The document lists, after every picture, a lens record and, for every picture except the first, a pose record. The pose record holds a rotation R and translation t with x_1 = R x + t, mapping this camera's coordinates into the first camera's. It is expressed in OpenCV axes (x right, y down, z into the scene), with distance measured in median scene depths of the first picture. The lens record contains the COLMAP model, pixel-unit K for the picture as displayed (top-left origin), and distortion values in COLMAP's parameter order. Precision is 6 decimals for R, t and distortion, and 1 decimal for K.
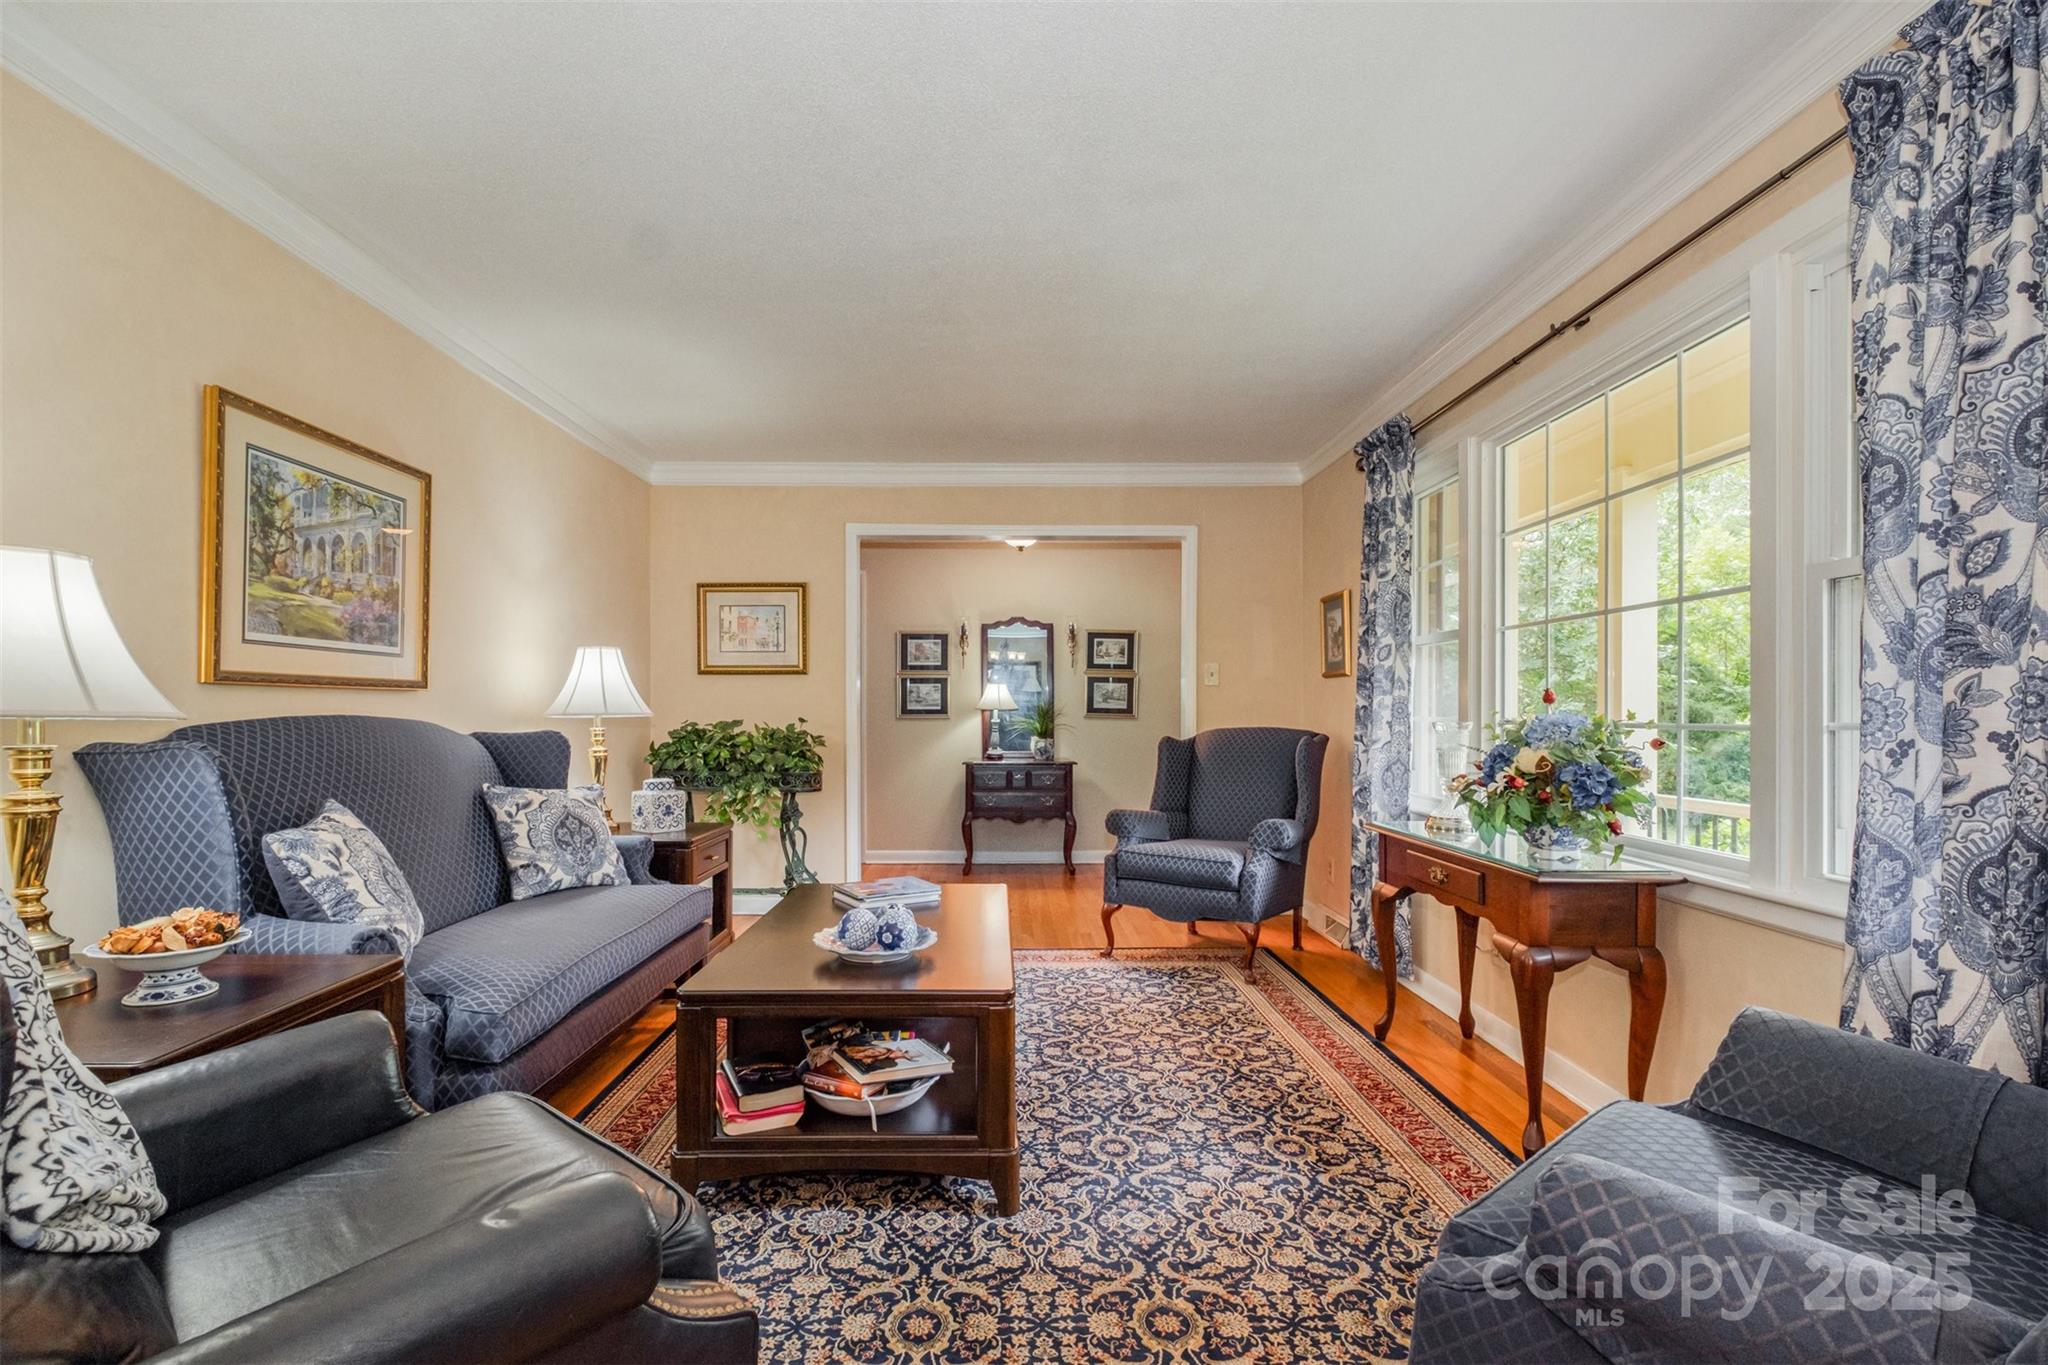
lens RADIAL K [[906.7, 0, 1009.5], [0, 906.7, 710.5], [0, 0, 1]] dist [0.002831, 0.000159]
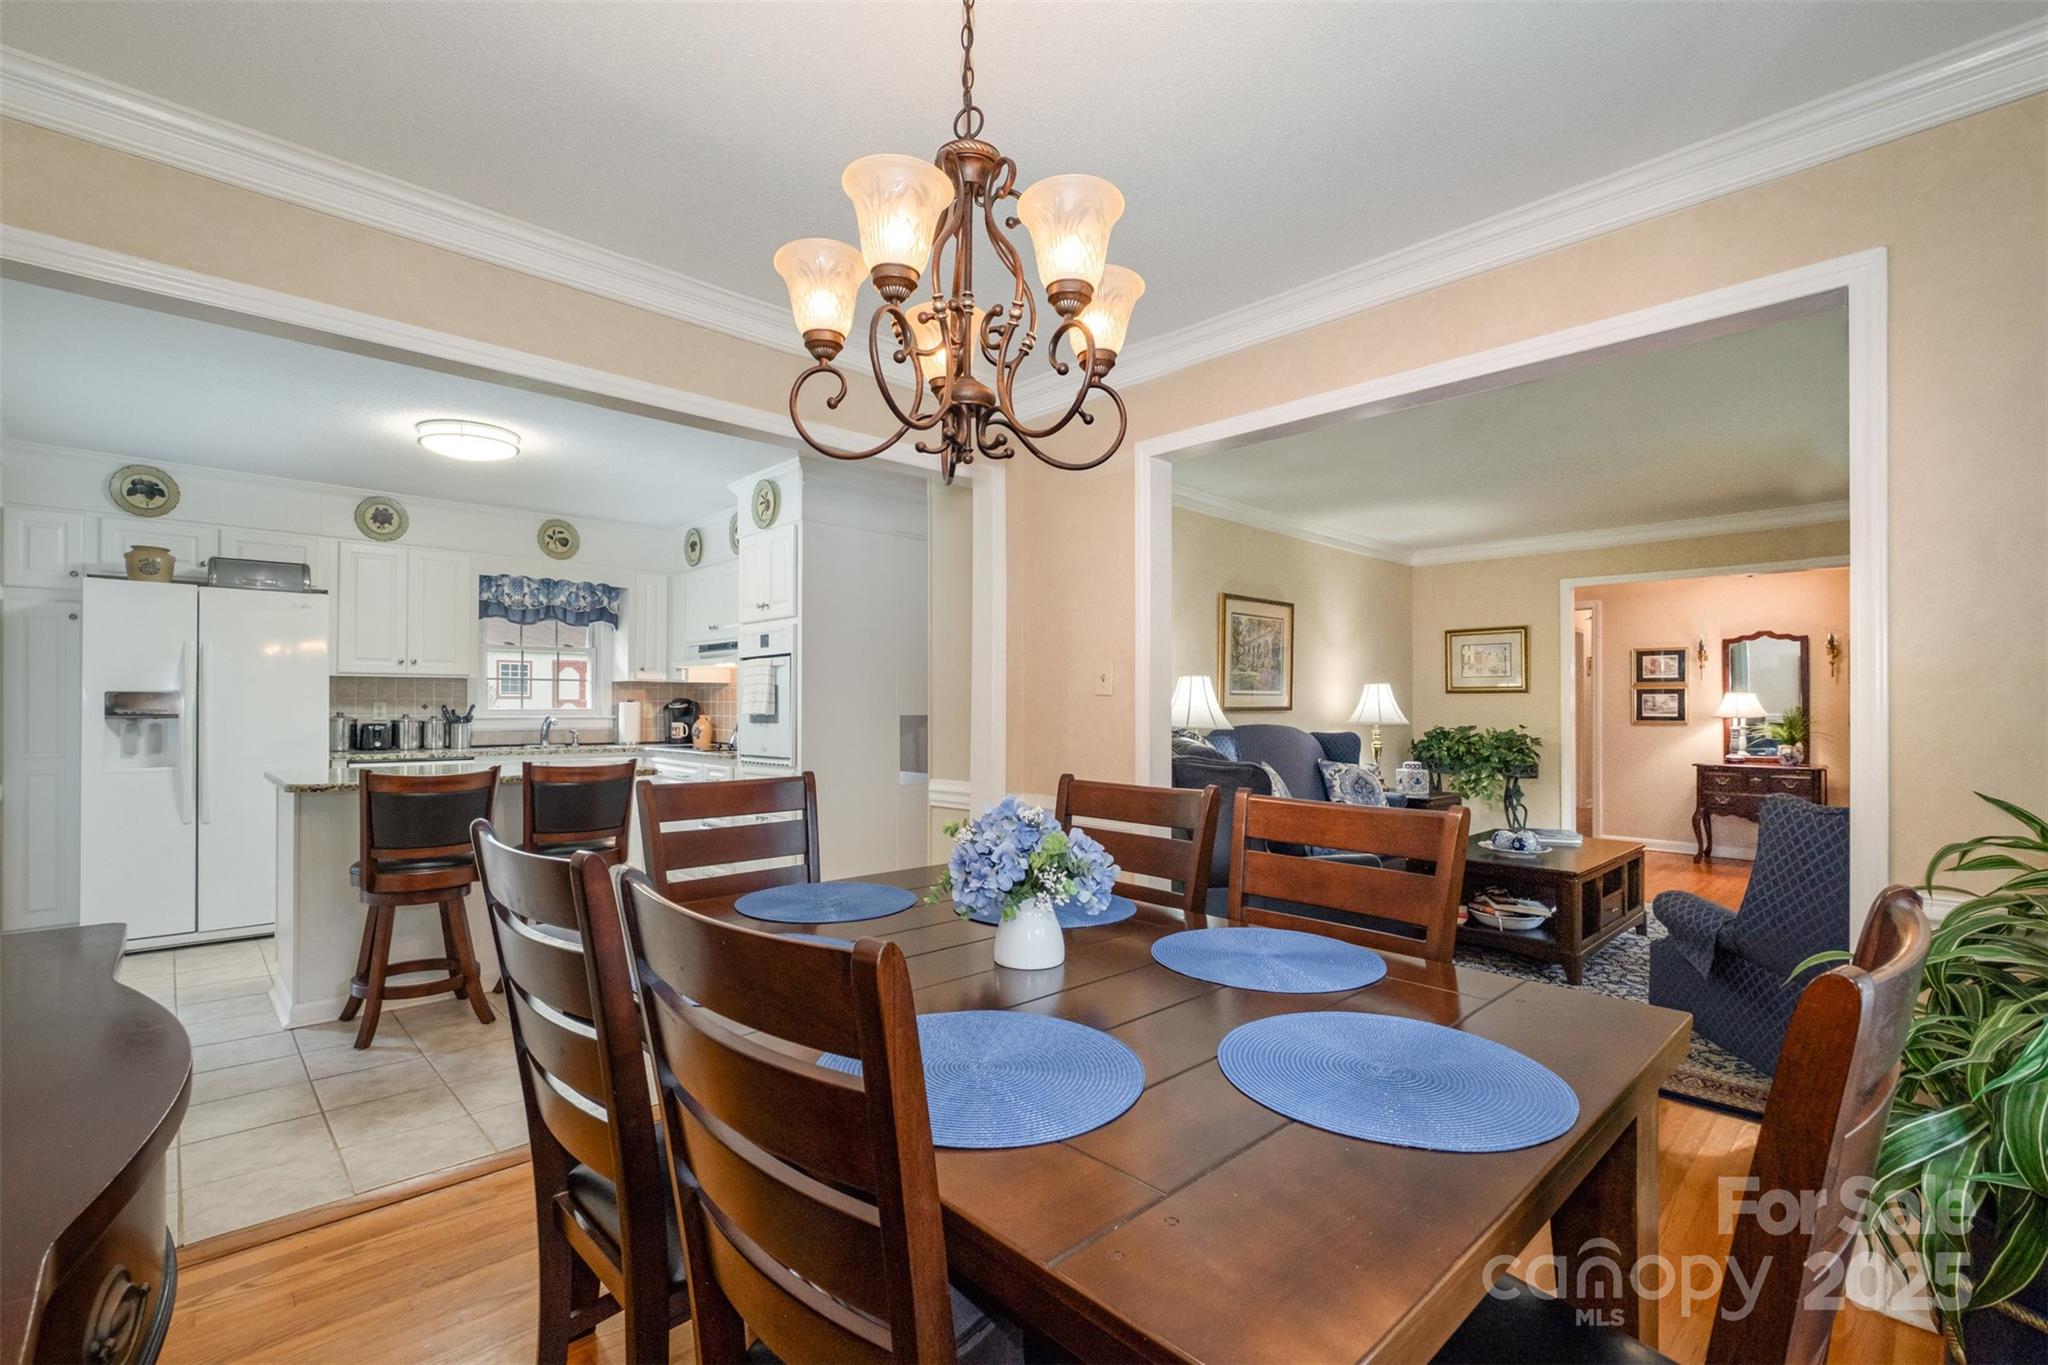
lens RADIAL K [[906.7, 0, 1009.5], [0, 906.7, 710.5], [0, 0, 1]] dist [0.002831, 0.000159]
pose [[0.681581, 0.004717, -0.731728, 0.260470], [0.001339, 0.999970, 0.007693, -0.026246], [0.731742, -0.006223, 0.681554, -0.536710]]
